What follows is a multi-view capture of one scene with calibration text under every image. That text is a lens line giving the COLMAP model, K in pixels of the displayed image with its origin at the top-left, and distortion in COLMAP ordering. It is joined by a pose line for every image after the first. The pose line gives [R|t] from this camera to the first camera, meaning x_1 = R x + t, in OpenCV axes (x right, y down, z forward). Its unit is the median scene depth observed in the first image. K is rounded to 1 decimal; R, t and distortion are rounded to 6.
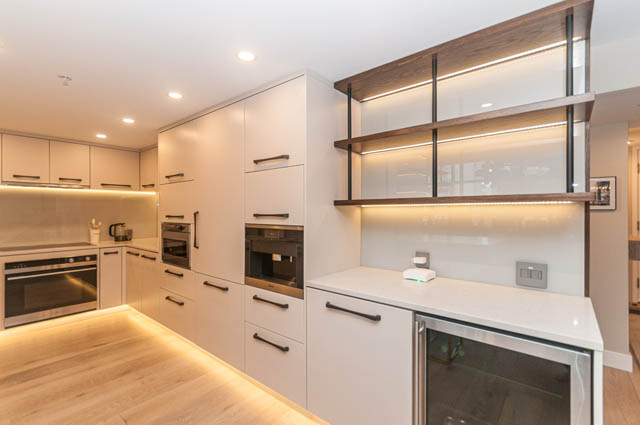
lens RADIAL K [[287.6, 0, 323.1], [0, 287.6, 210.0], [0, 0, 1]] dist [-0.000426, -0.001392]
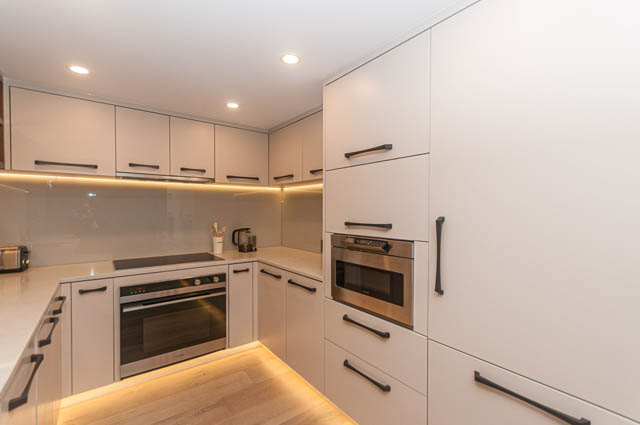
lens RADIAL K [[291.3, 0, 320.0], [0, 291.3, 212.5], [0, 0, 1]] dist [0.003896, -0.000322]
pose [[0.970689, 0.006164, -0.240259, -0.376477], [-0.002753, 0.999891, 0.014530, -0.008383], [0.240322, -0.013442, 0.970600, 0.344692]]
